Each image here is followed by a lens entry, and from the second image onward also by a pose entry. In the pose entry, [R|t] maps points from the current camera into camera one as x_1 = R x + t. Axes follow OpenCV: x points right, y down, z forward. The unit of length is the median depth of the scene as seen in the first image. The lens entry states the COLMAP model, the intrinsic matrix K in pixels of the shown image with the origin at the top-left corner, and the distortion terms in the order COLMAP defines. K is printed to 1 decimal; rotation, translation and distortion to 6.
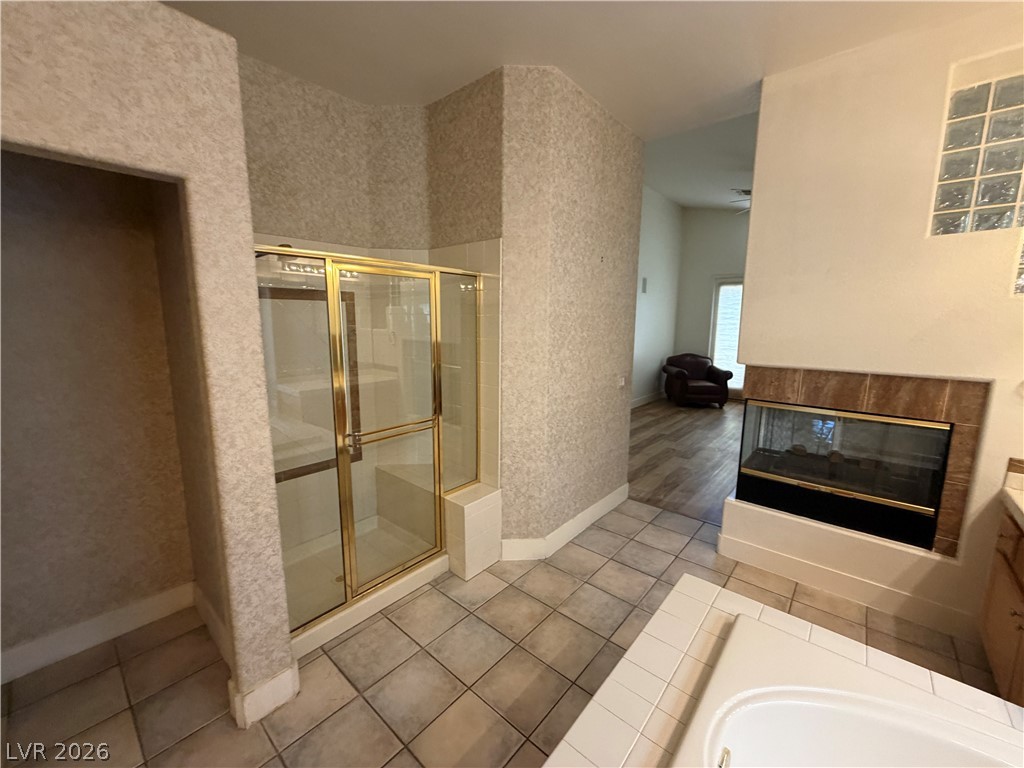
lens RADIAL K [[406.8, 0, 509.5], [0, 406.8, 381.1], [0, 0, 1]] dist [0.001288, 0.001077]
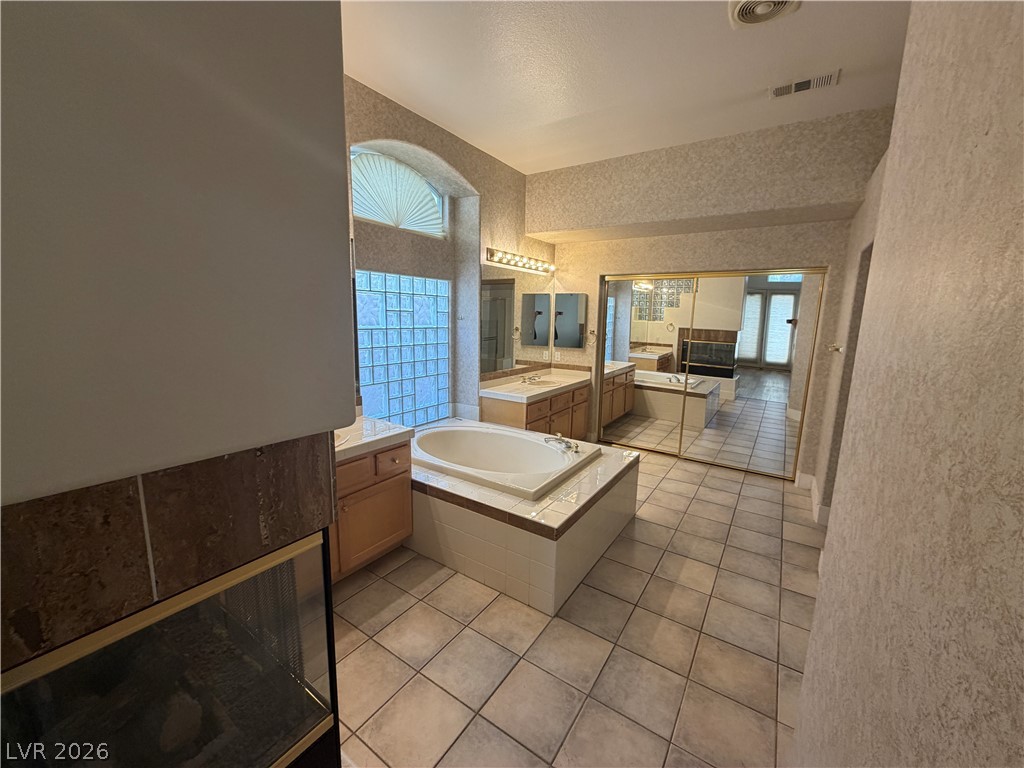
lens RADIAL K [[406.8, 0, 509.8], [0, 406.8, 377.1], [0, 0, 1]] dist [0.001288, 0.001077]
pose [[-0.992846, -0.016684, -0.118232, 0.516719], [-0.051372, 0.953546, 0.296834, -0.199901], [0.107788, 0.300784, -0.947582, 1.420331]]
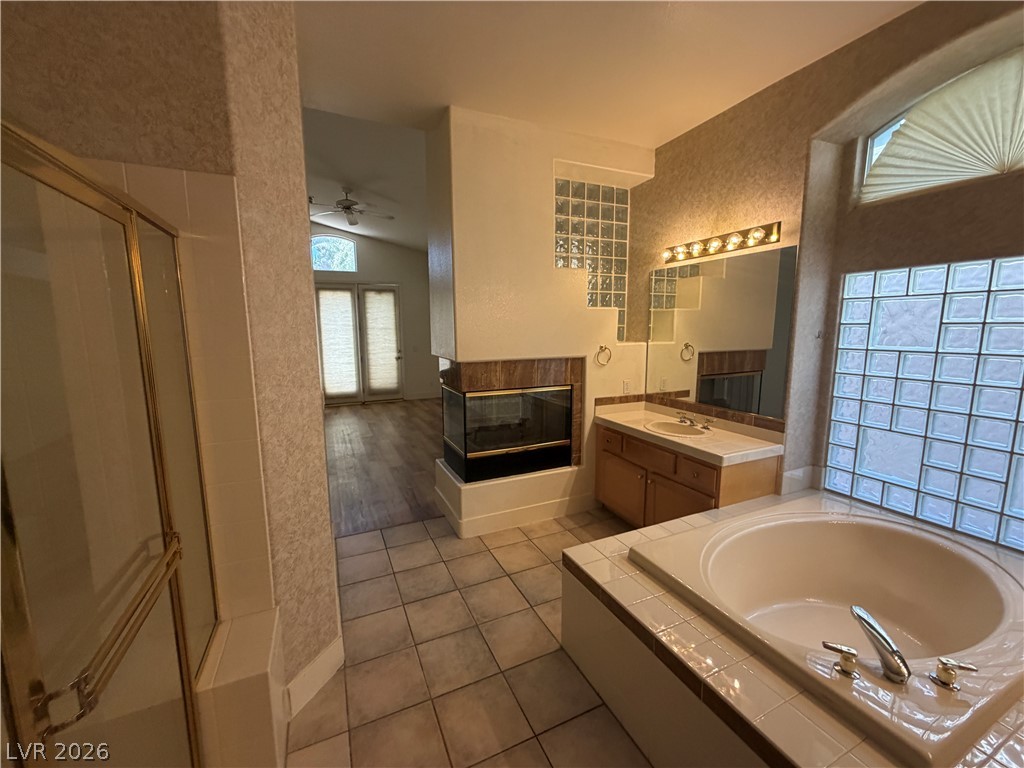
lens RADIAL K [[406.8, 0, 510.1], [0, 406.8, 380.8], [0, 0, 1]] dist [0.001288, 0.001077]
pose [[0.411691, -0.129520, 0.902073, -0.407140], [0.146567, 0.986374, 0.074733, -0.058904], [-0.899460, 0.101447, 0.425065, 0.443684]]
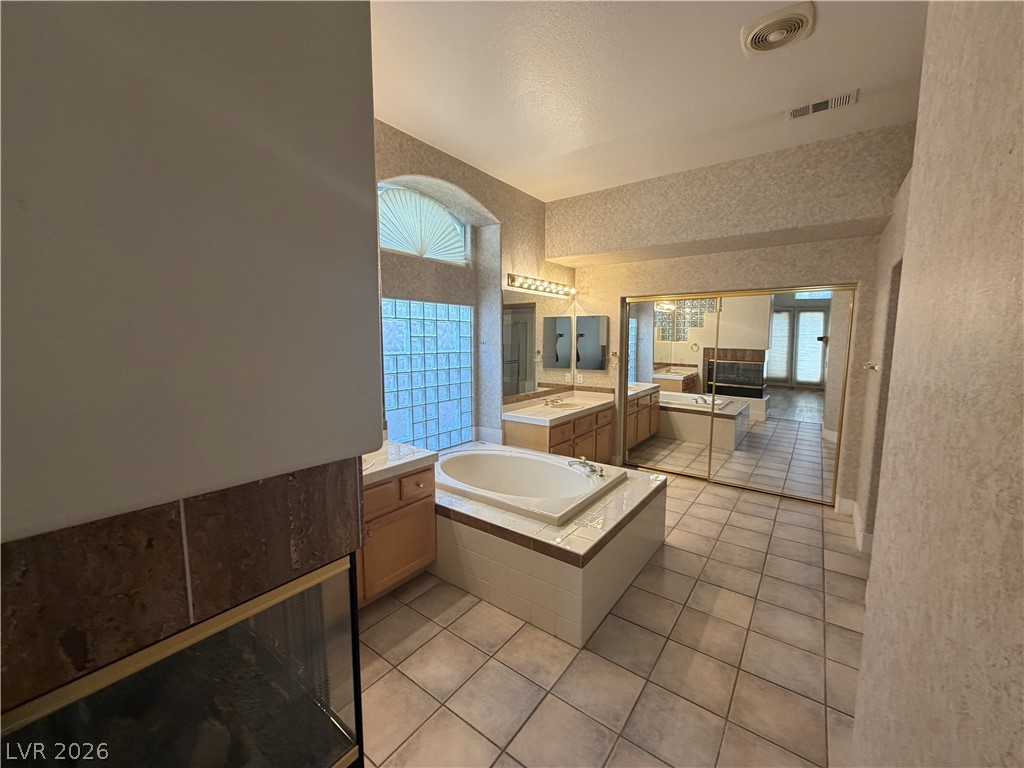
lens RADIAL K [[406.8, 0, 510.9], [0, 406.8, 377.6], [0, 0, 1]] dist [0.001288, 0.001077]
pose [[-0.997767, -0.009155, -0.066164, 0.517637], [-0.025228, 0.968846, 0.246375, -0.202264], [0.061847, 0.247494, -0.966913, 1.423724]]
